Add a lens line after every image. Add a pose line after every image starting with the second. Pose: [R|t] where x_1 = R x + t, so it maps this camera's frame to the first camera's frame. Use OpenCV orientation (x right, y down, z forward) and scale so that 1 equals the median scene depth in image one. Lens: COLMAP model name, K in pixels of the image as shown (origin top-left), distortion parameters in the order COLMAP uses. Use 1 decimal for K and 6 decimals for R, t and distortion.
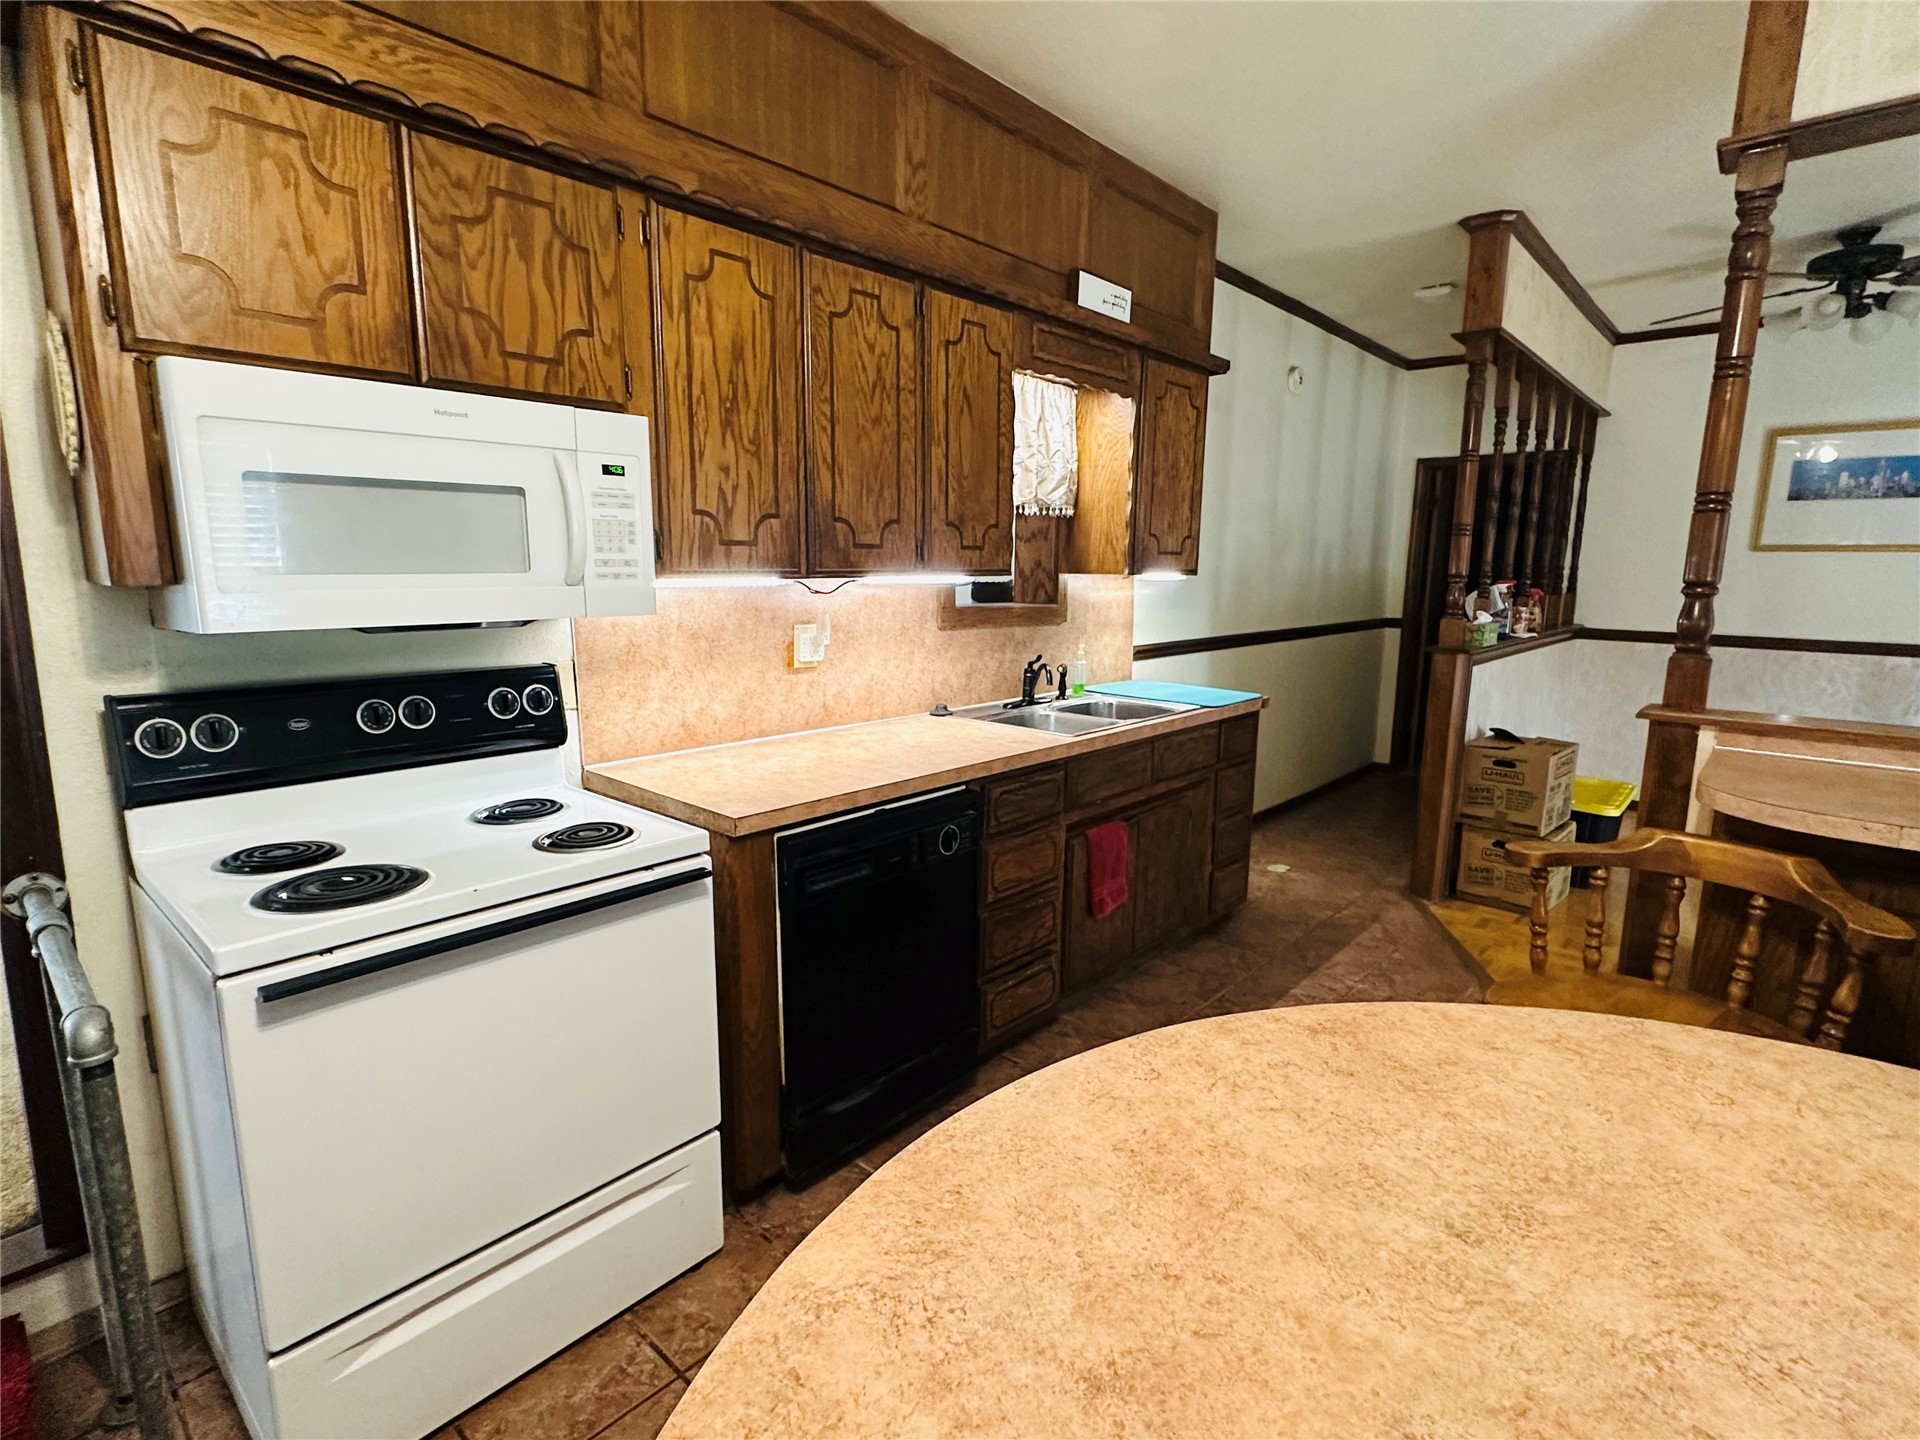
lens RADIAL K [[940.1, 0, 957.5], [0, 940.1, 727.7], [0, 0, 1]] dist [-0.004733, 0.001403]
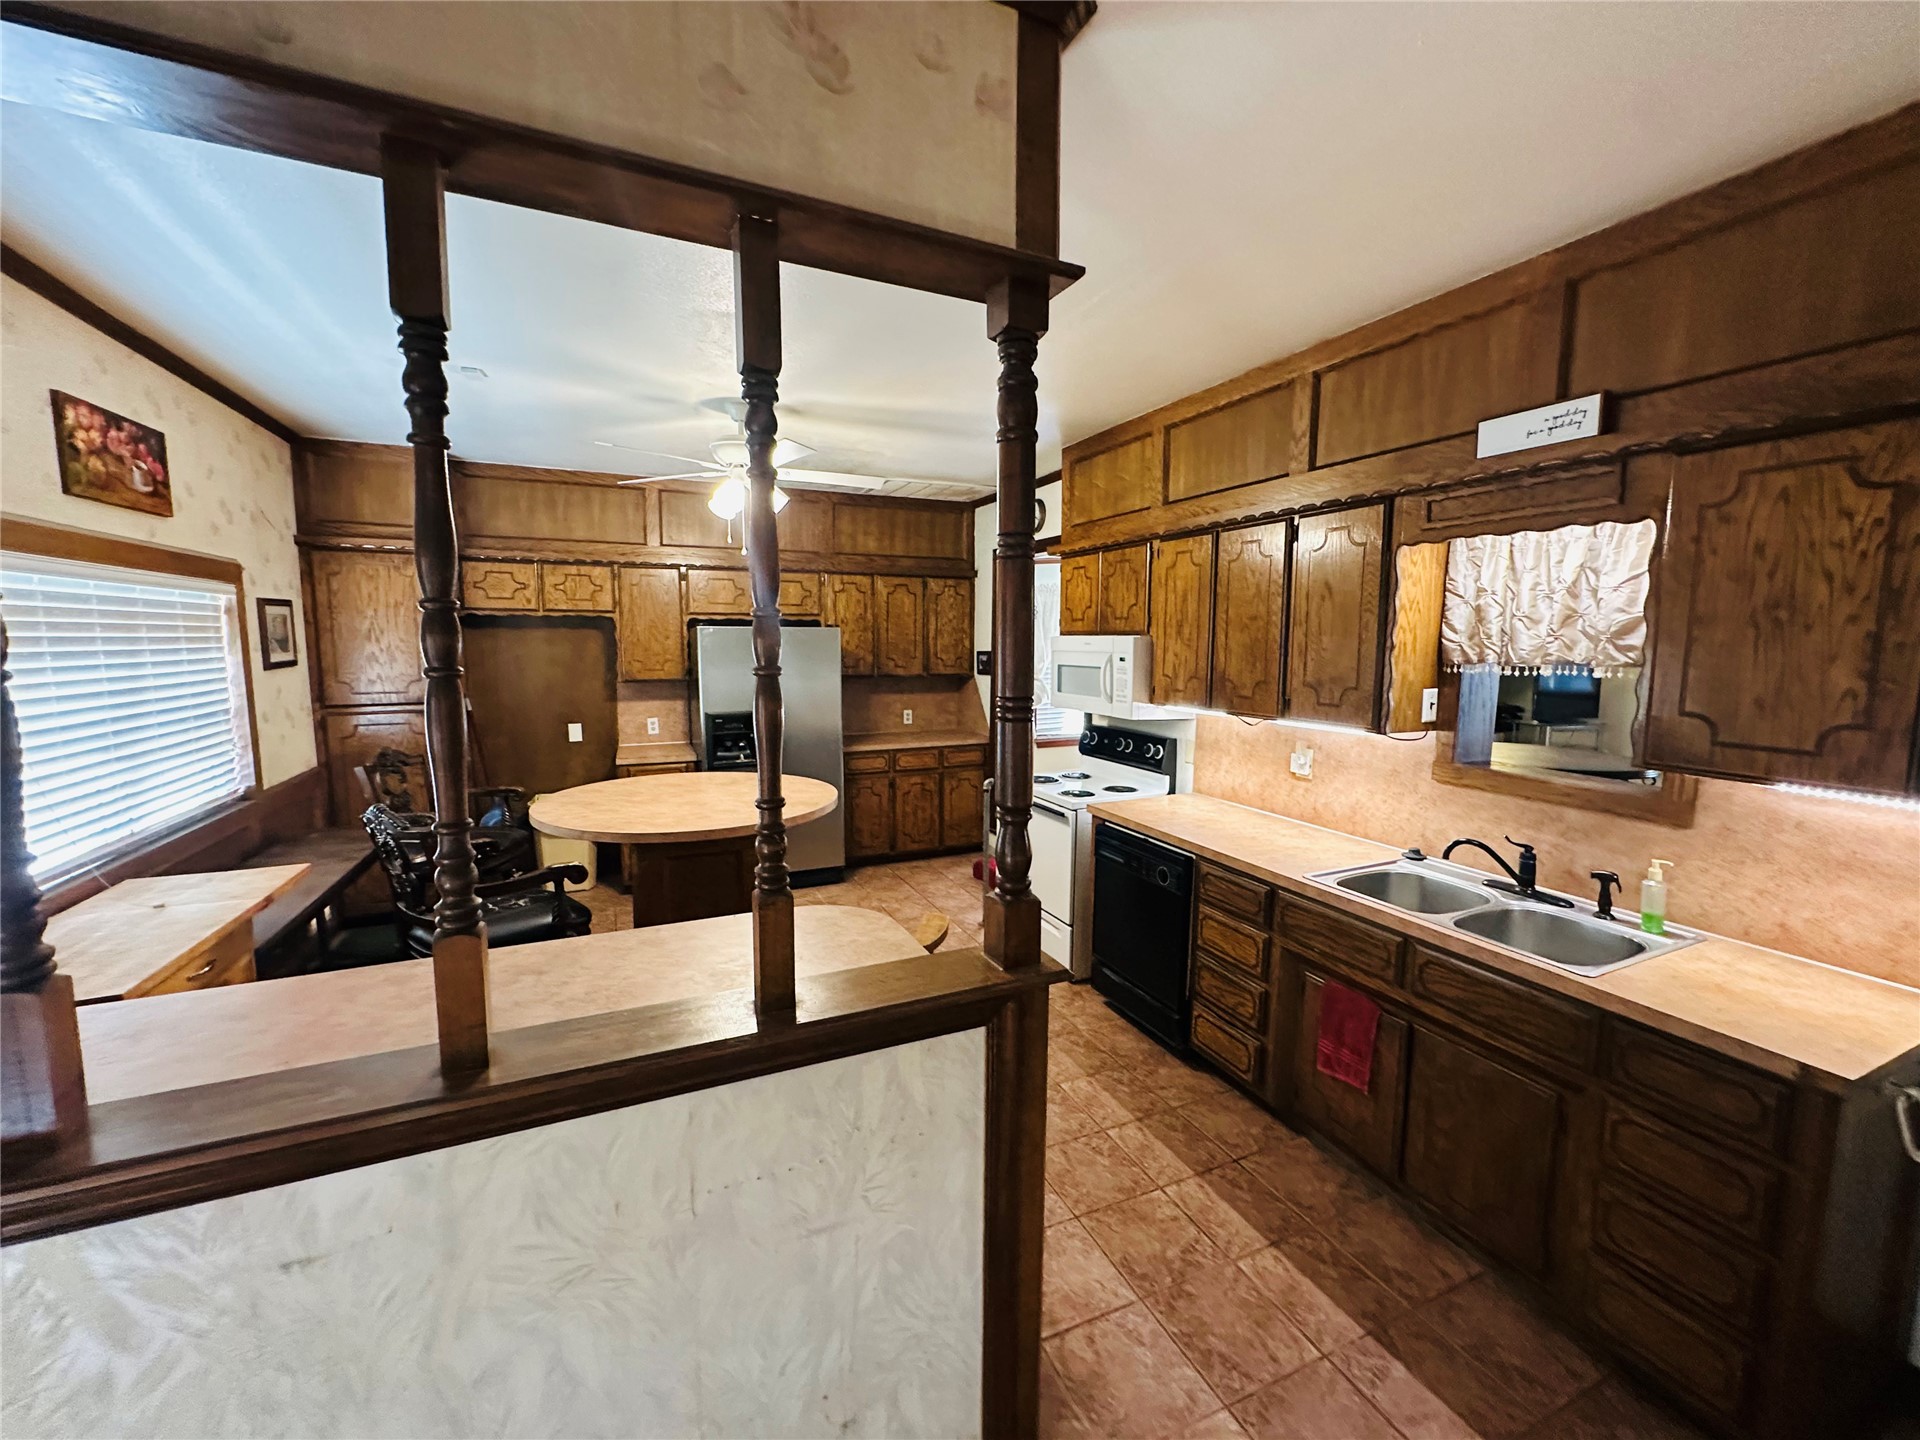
lens RADIAL K [[768.2, 0, 960.9], [0, 768.2, 721.0], [0, 0, 1]] dist [-0.005258, 0.001310]
pose [[-0.398774, 0.090417, -0.912581, 1.385973], [-0.167510, 0.971204, 0.169423, -0.323140], [0.901620, 0.220428, -0.372145, 1.171751]]
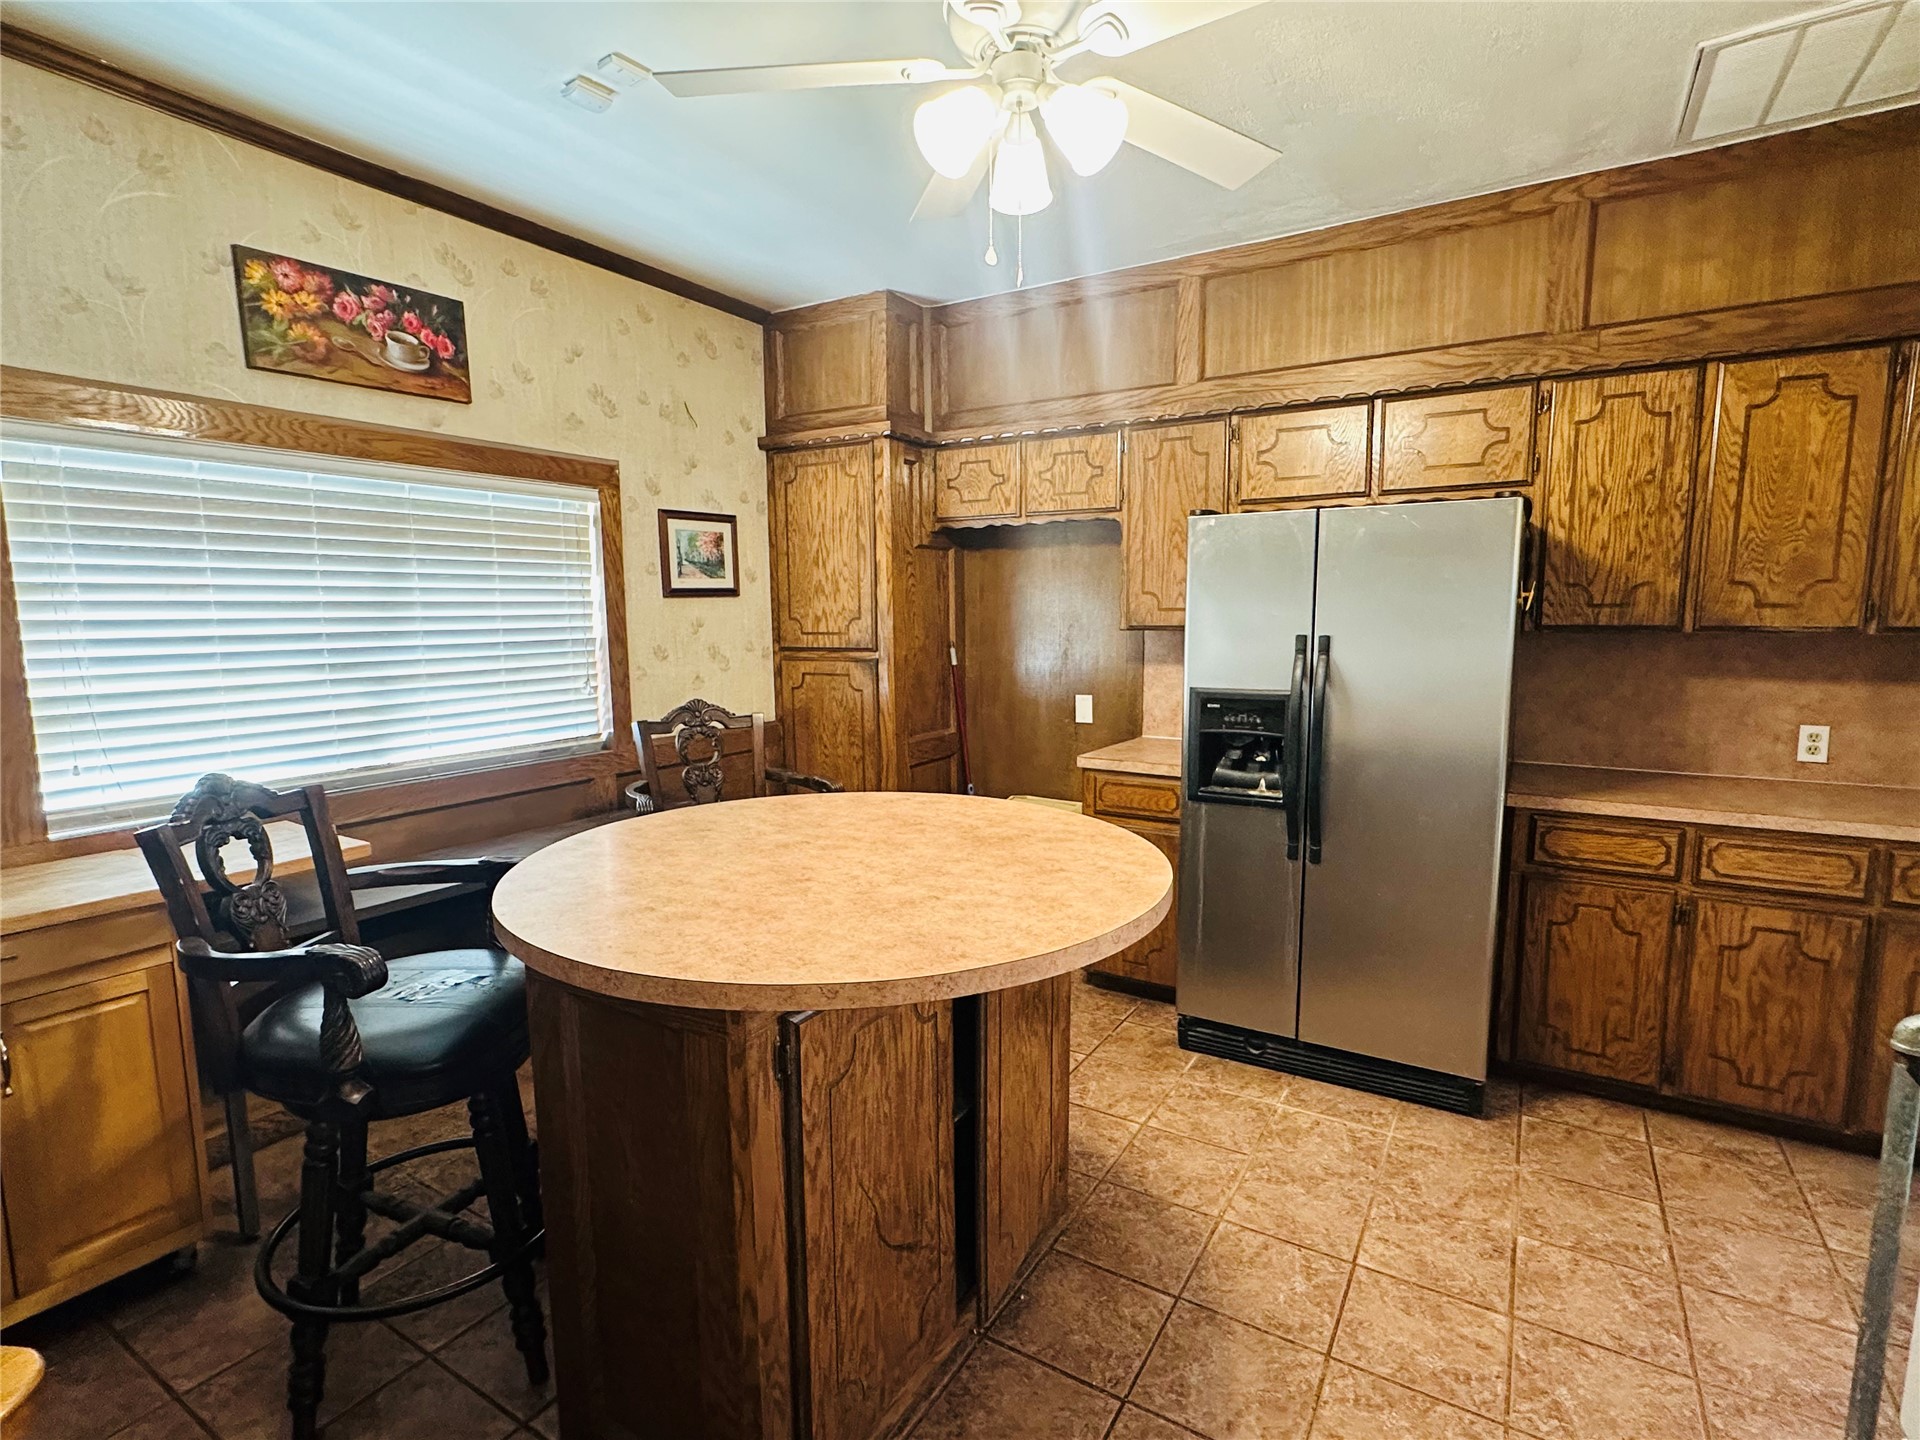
lens RADIAL K [[937.8, 0, 961.8], [0, 937.8, 728.0], [0, 0, 1]] dist [-0.003314, -0.000510]
pose [[-0.982381, 0.023181, -0.185448, 0.262042], [-0.033136, 0.954953, 0.294902, -0.187909], [0.183930, 0.295851, -0.937359, 0.925599]]
